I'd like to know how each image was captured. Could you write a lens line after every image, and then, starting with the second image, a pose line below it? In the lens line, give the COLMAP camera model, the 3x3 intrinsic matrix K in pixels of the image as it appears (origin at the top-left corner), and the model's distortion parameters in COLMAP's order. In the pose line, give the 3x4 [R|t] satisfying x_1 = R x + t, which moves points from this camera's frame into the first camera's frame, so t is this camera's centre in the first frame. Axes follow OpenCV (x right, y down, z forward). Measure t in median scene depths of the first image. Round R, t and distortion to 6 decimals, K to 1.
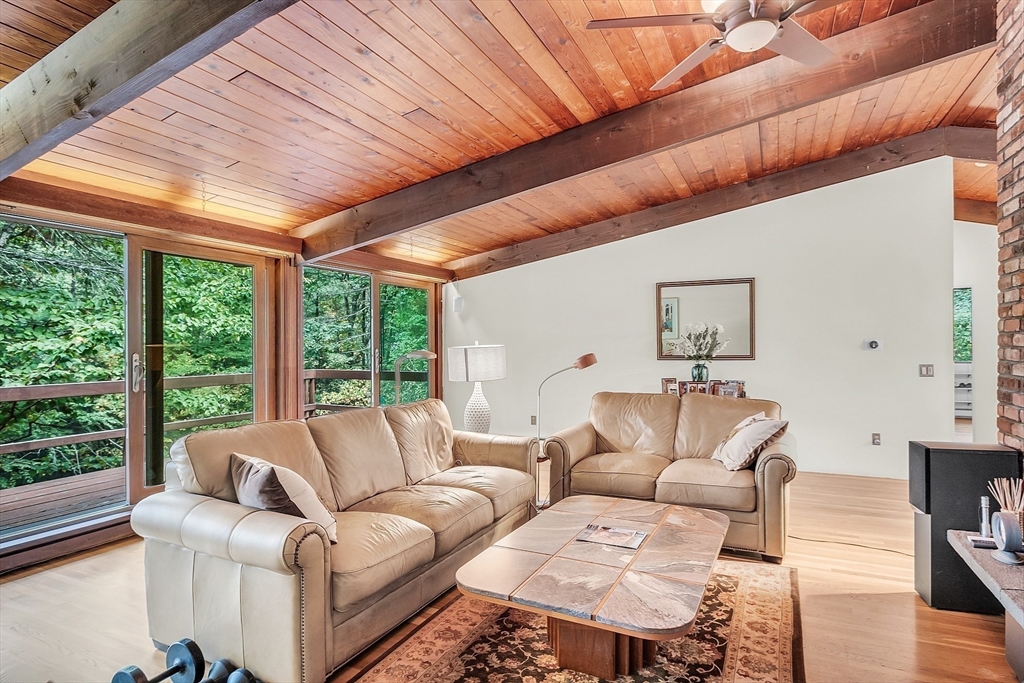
lens RADIAL K [[524.9, 0, 509.4], [0, 524.9, 340.5], [0, 0, 1]] dist [-0.021827, 0.003322]
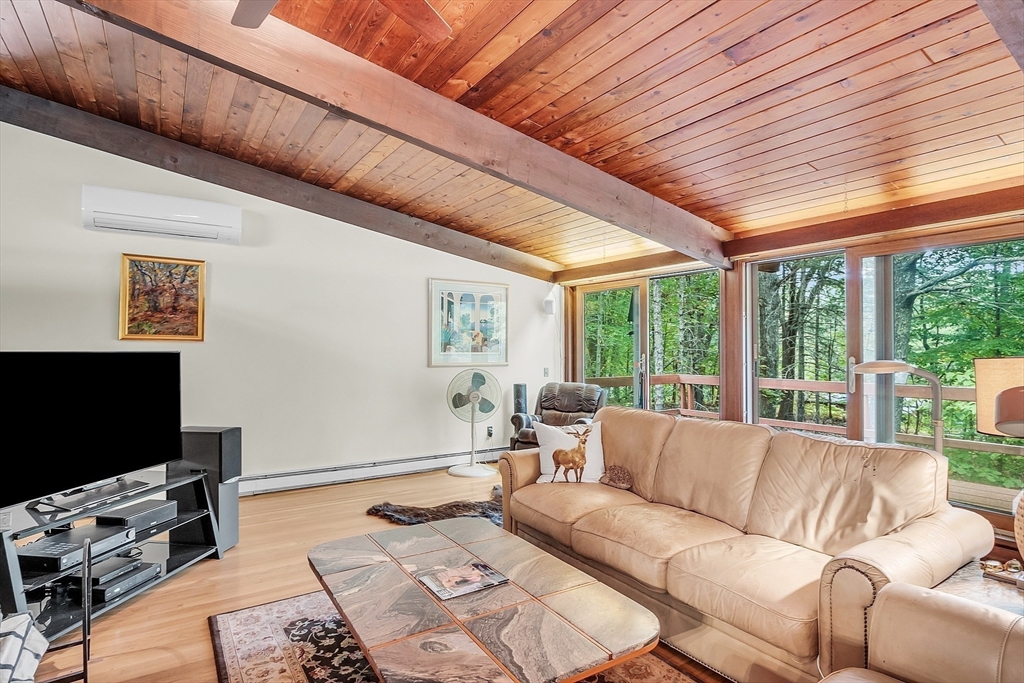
lens RADIAL K [[524.9, 0, 508.2], [0, 524.9, 342.0], [0, 0, 1]] dist [-0.021827, 0.003322]
pose [[-0.487020, -0.005992, -0.873370, 0.950550], [0.010421, 0.999865, -0.012671, 0.007002], [0.873329, -0.015272, -0.486892, 1.573102]]
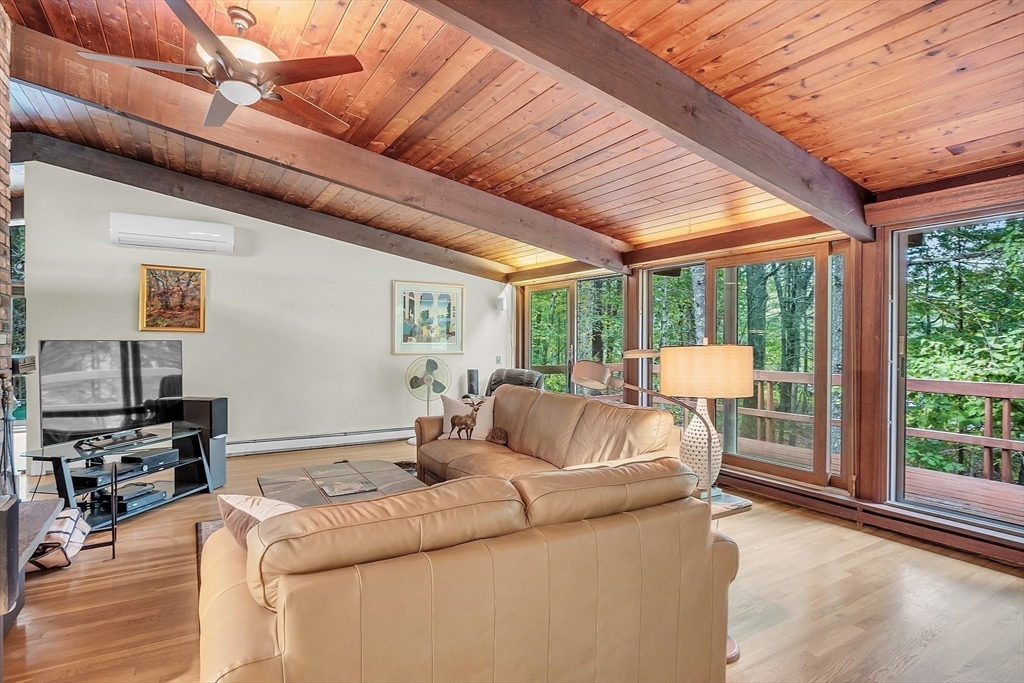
lens RADIAL K [[524.9, 0, 507.7], [0, 524.9, 341.4], [0, 0, 1]] dist [-0.021827, 0.003322]
pose [[-0.518885, 0.006188, -0.854822, 1.170668], [0.005539, 0.999977, 0.003876, 0.007768], [0.854826, -0.002724, -0.518908, 2.143926]]
